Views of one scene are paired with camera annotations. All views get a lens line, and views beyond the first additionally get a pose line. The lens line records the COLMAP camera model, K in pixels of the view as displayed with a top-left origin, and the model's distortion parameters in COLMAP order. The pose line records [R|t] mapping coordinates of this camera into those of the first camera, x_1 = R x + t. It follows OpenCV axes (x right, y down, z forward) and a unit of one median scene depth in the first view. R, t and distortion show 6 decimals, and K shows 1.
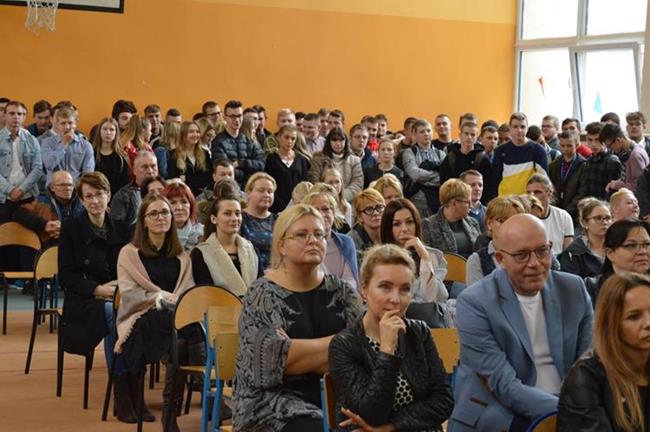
lens RADIAL K [[1588.4, 0, 330.3], [0, 1588.4, 214.0], [0, 0, 1]] dist [0.123822, 0.000000]
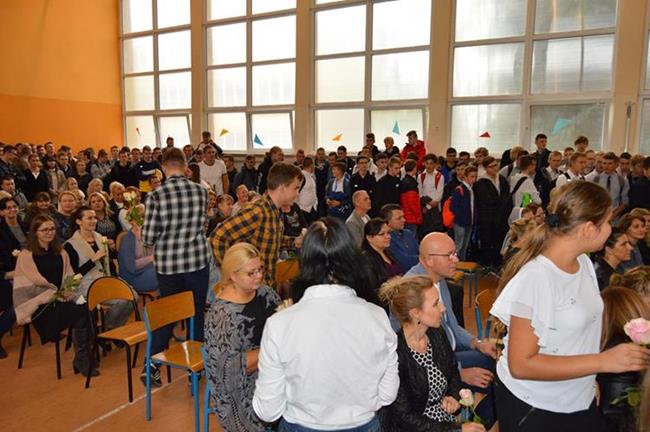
lens RADIAL K [[540.8, 0, 312.9], [0, 540.8, 225.4], [0, 0, 1]] dist [-0.038464, 0.043170]
pose [[0.850908, -0.097367, 0.516212, -0.077393], [0.049721, 0.993189, 0.105375, -0.019240], [-0.522956, -0.063998, 0.849954, 0.231399]]
